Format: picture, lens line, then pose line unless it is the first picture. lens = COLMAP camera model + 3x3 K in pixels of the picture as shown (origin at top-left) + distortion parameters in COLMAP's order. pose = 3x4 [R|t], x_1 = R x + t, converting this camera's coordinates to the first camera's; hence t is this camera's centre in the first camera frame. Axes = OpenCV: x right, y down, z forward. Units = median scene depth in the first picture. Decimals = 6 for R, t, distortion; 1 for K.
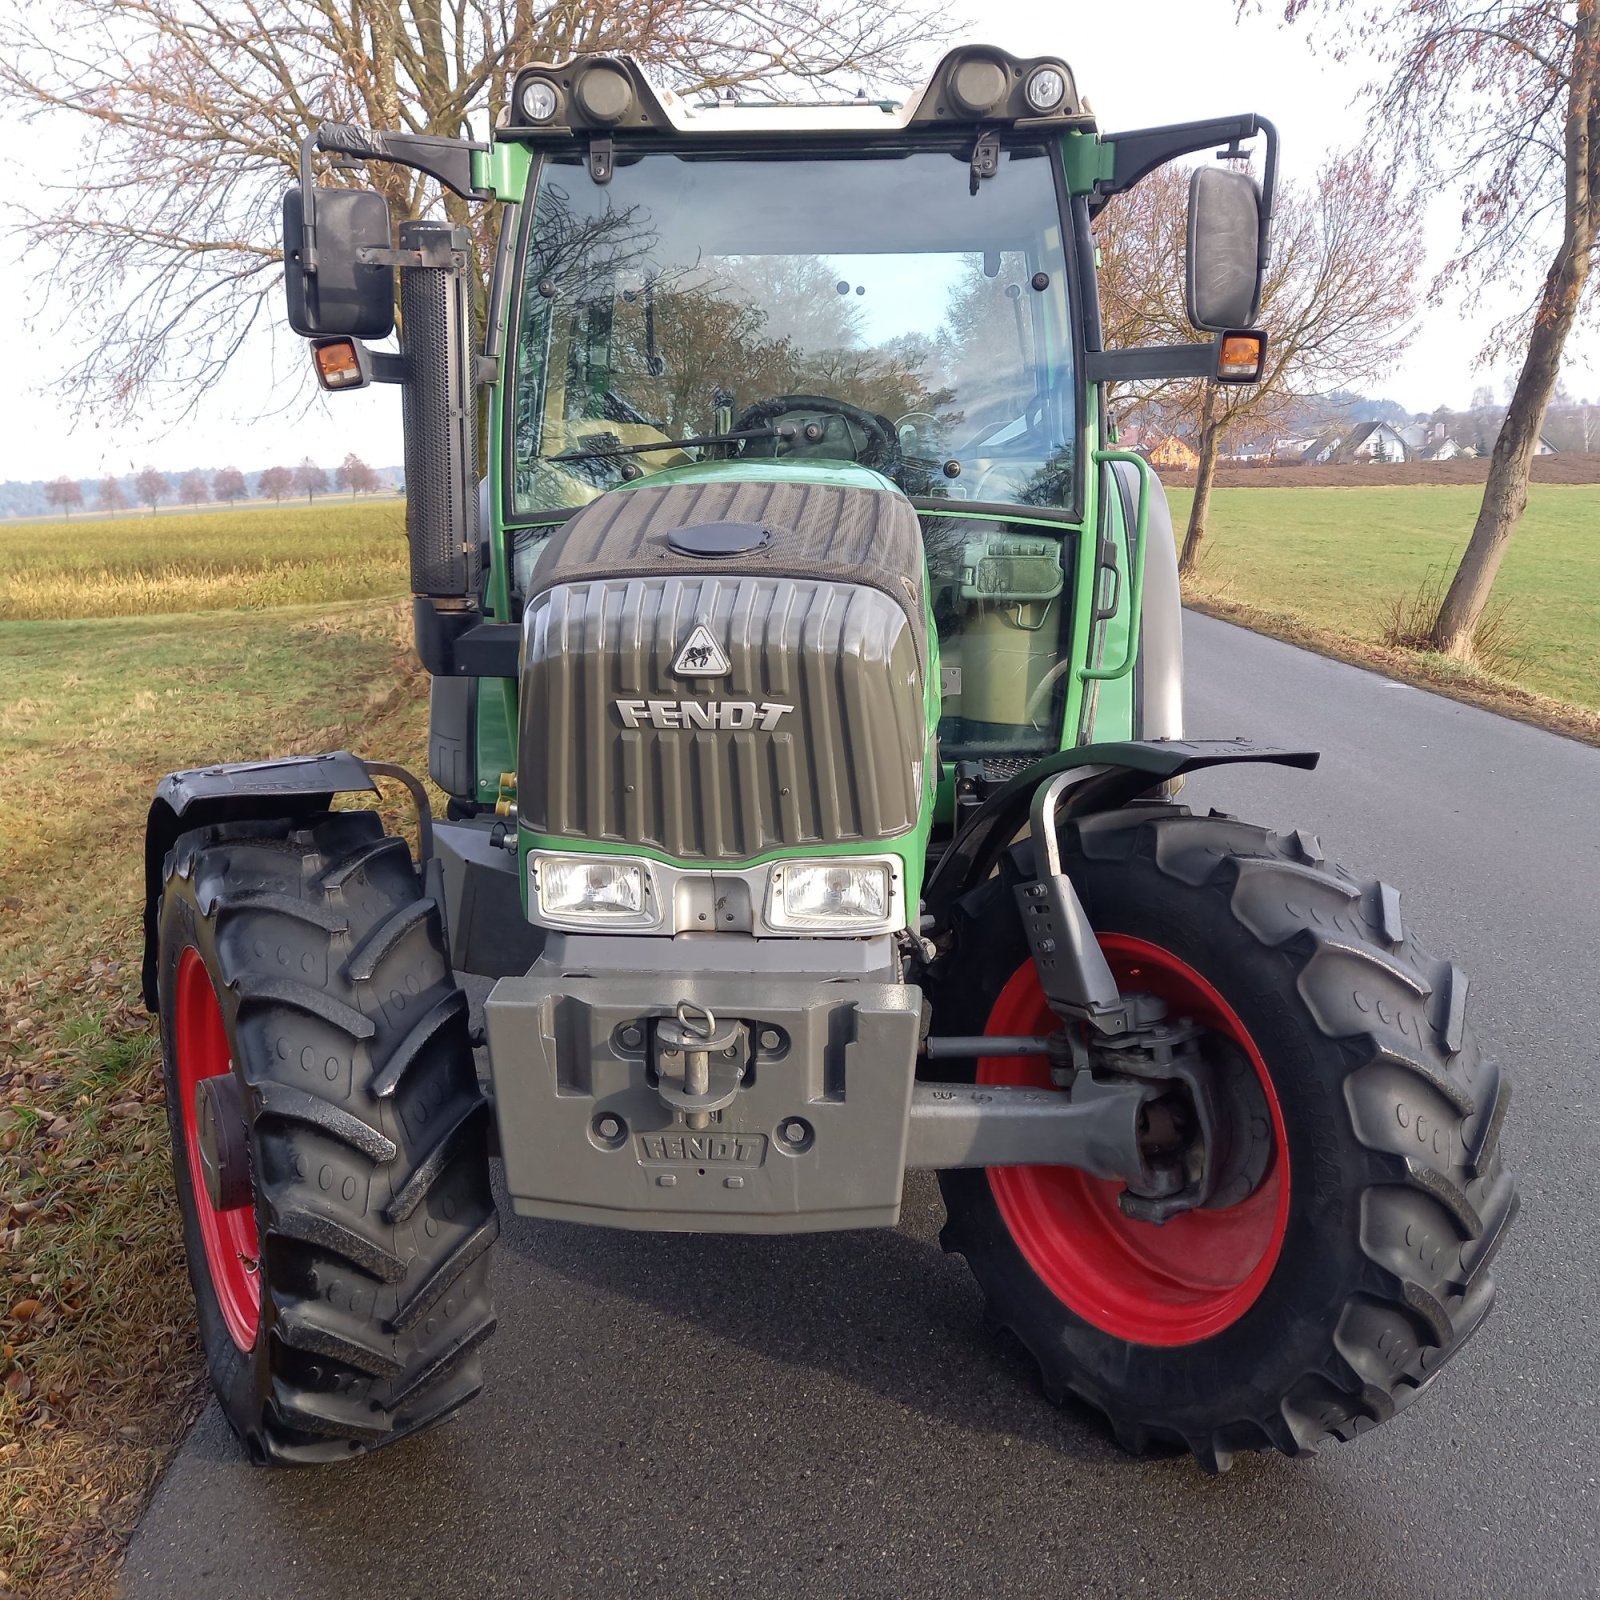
lens RADIAL K [[1546.7, 0, 800.0], [0, 1546.7, 800.0], [0, 0, 1]] dist [0.073629, -0.082003]
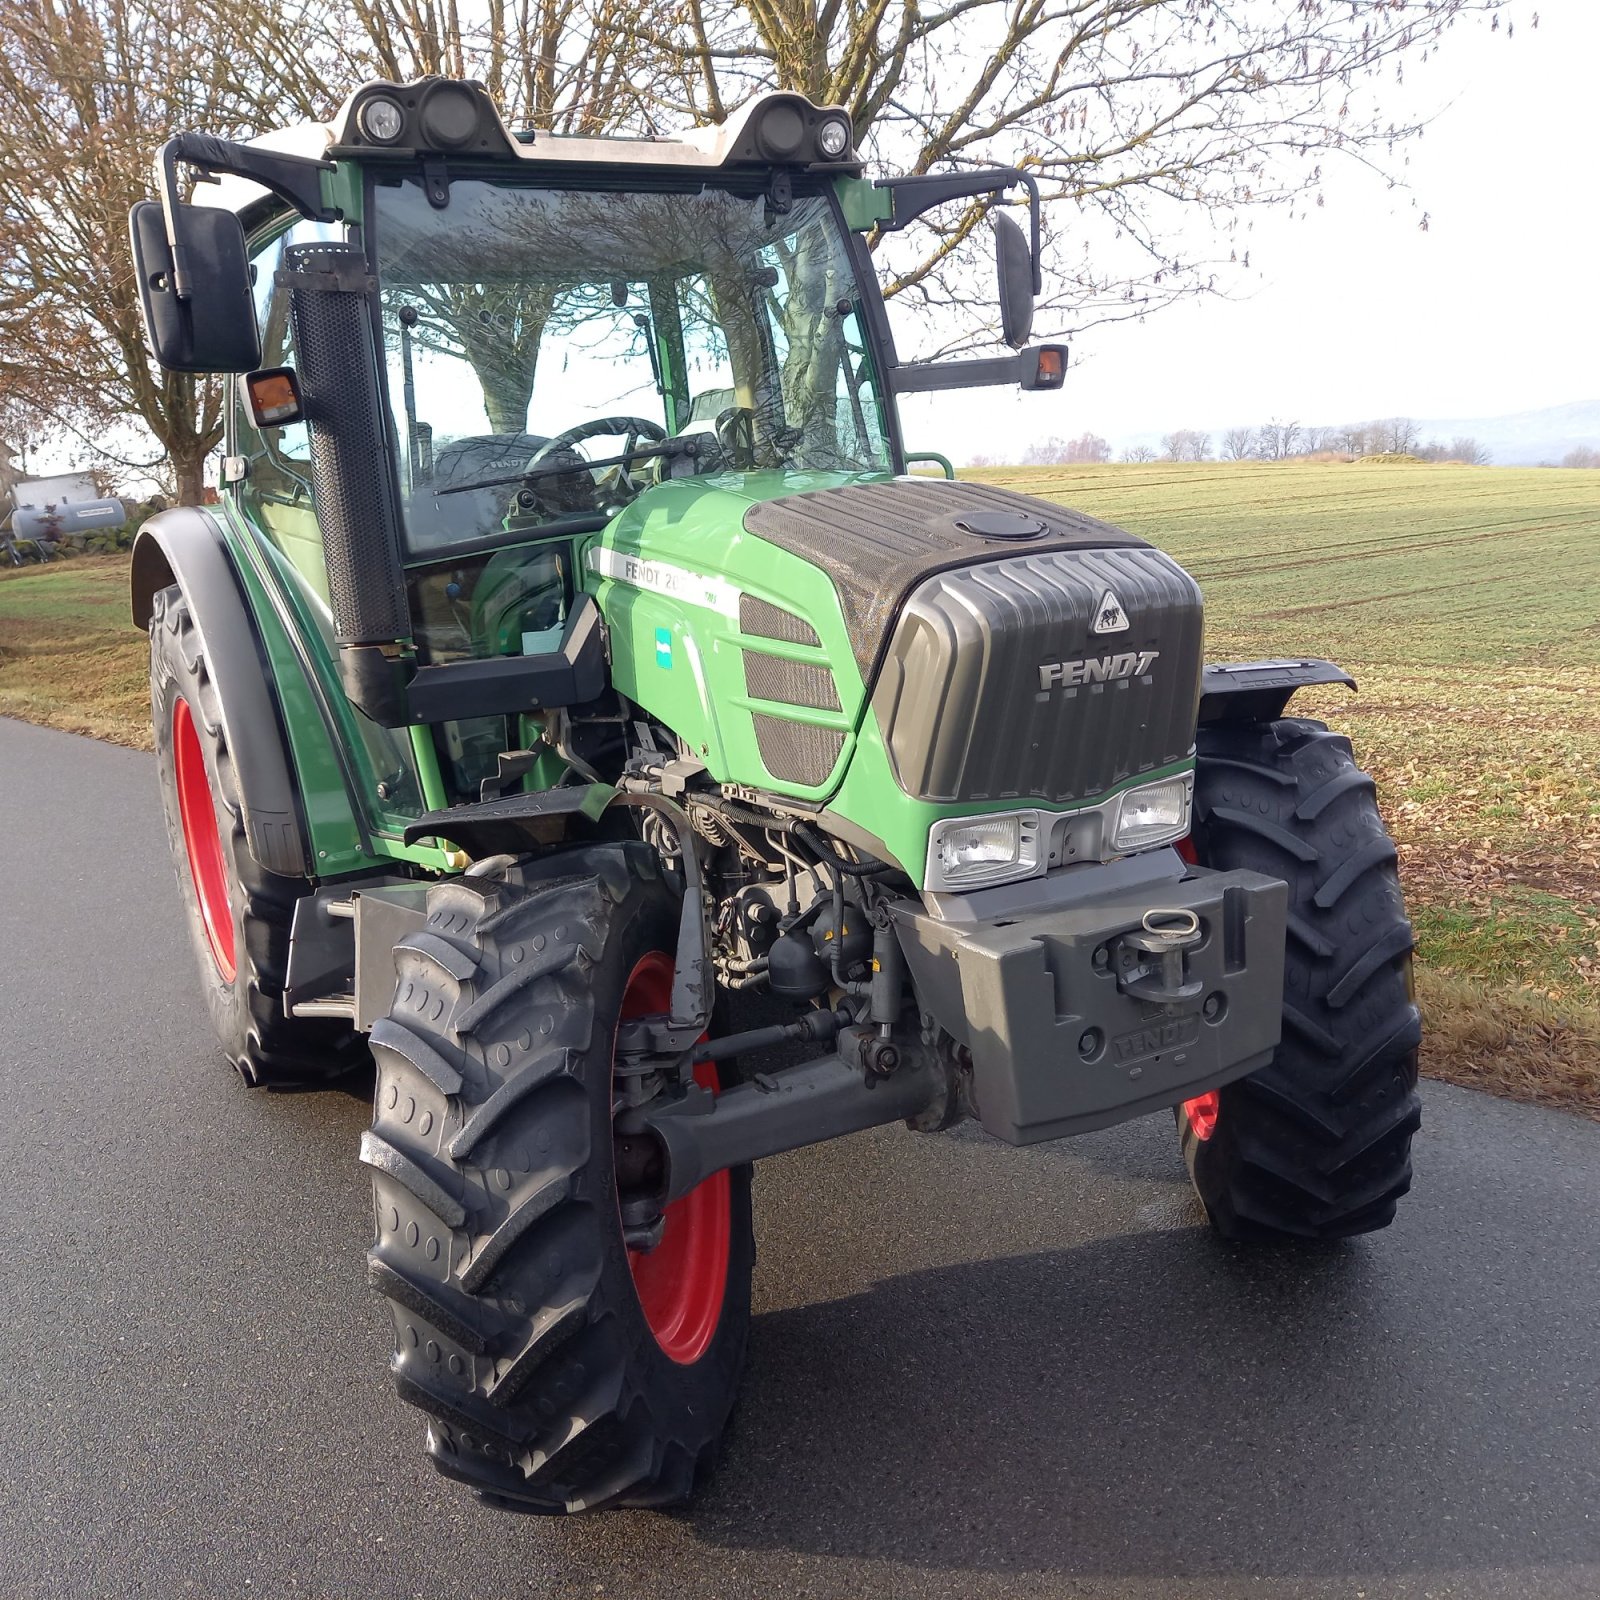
lens RADIAL K [[1546.7, 0, 800.0], [0, 1546.7, 800.0], [0, 0, 1]] dist [0.073629, -0.082003]
pose [[0.831720, -0.170681, 0.528309, -0.572989], [0.183247, 0.982640, 0.028974, -0.022079], [-0.524082, 0.072712, 0.848558, 0.094145]]
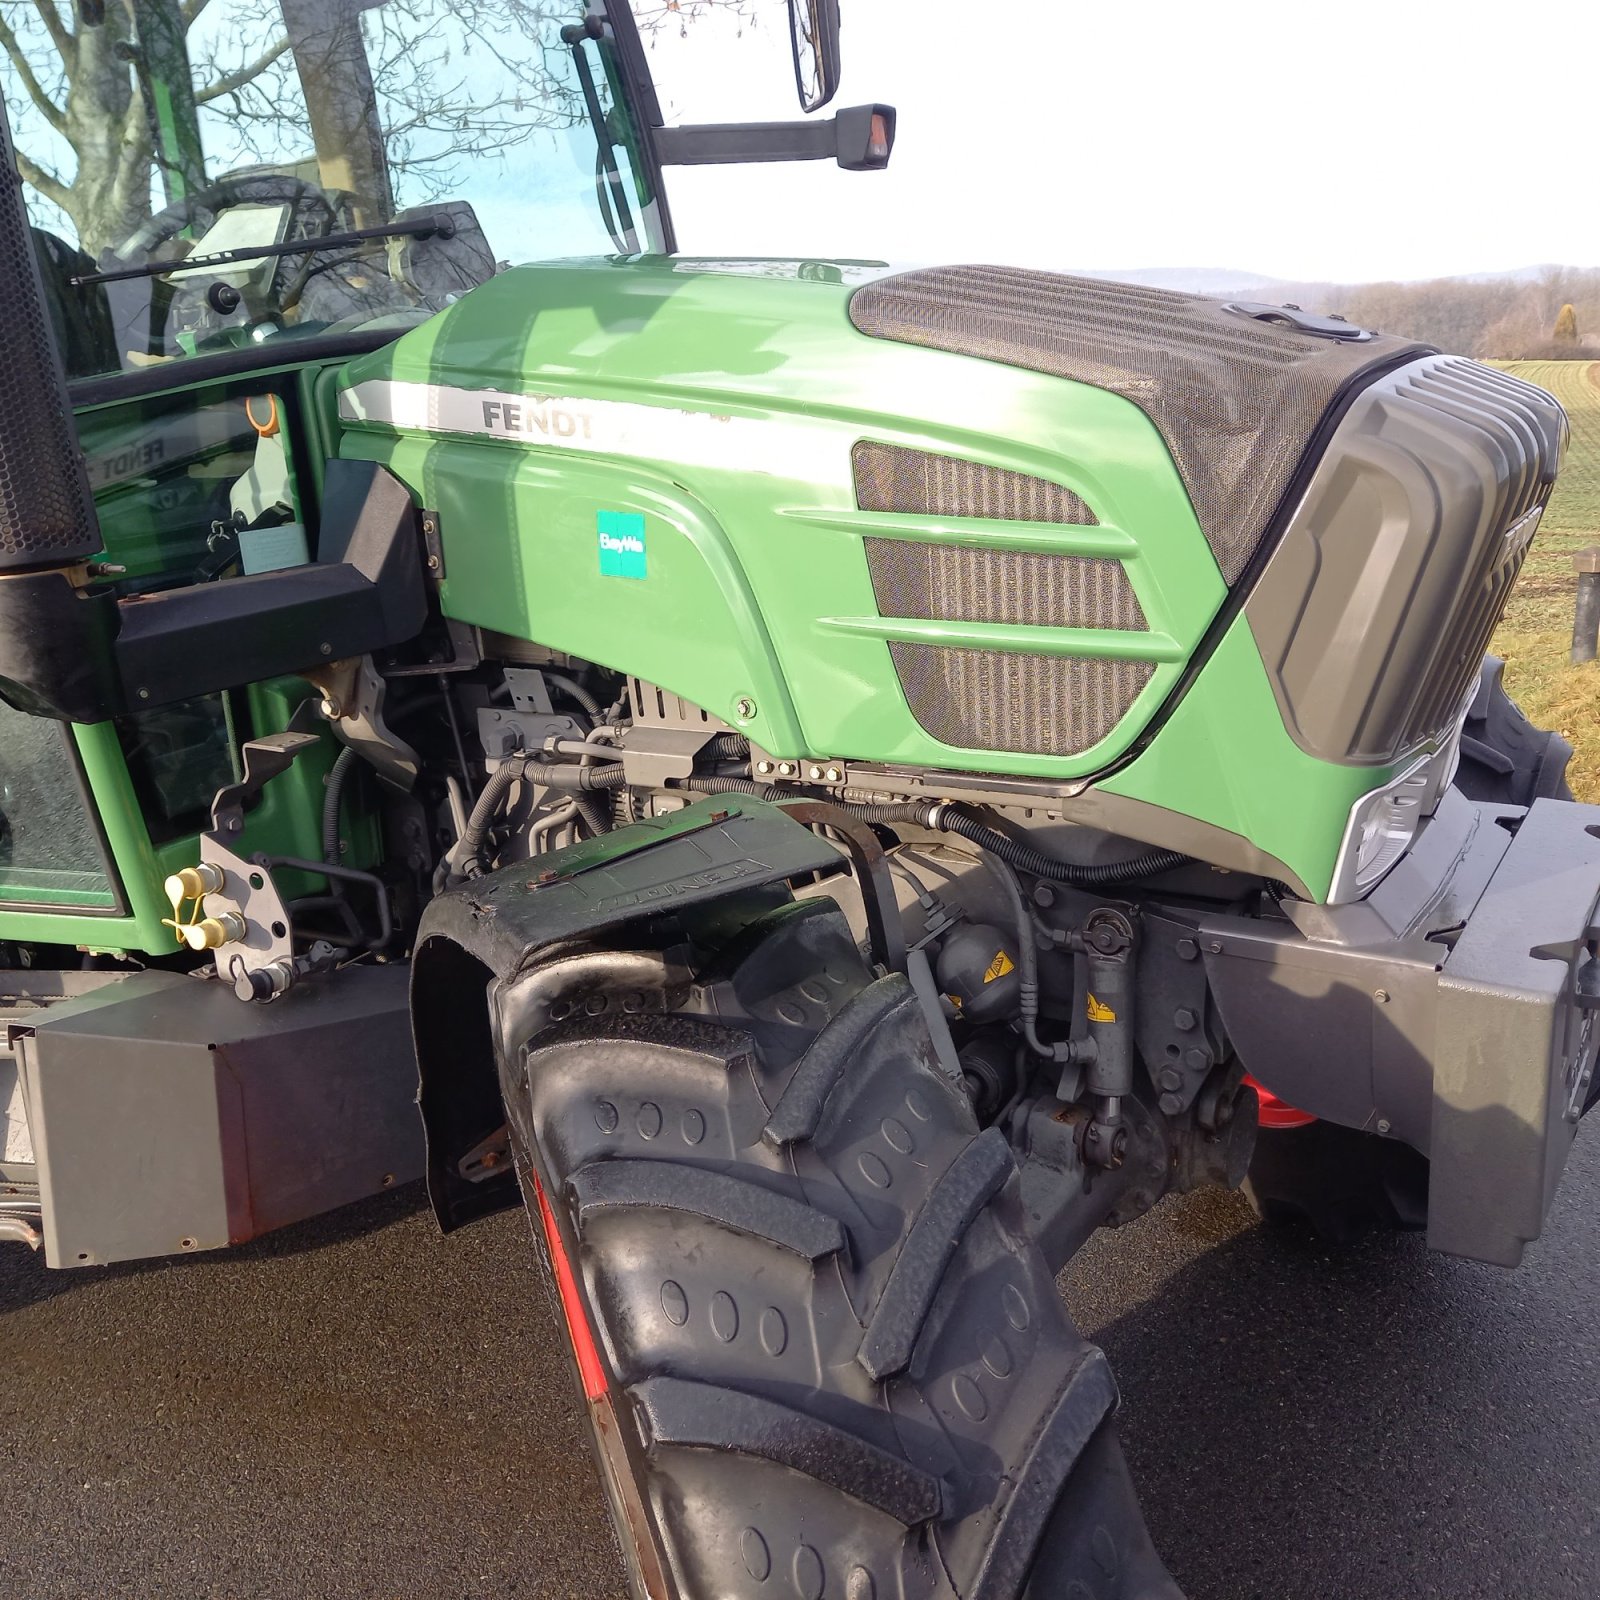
lens RADIAL K [[1546.7, 0, 800.0], [0, 1546.7, 800.0], [0, 0, 1]] dist [0.073629, -0.082003]
pose [[0.473013, -0.299284, 0.828667, -0.595764], [0.241423, 0.948567, 0.204781, -0.117696], [-0.847334, 0.103195, 0.520938, 0.618894]]
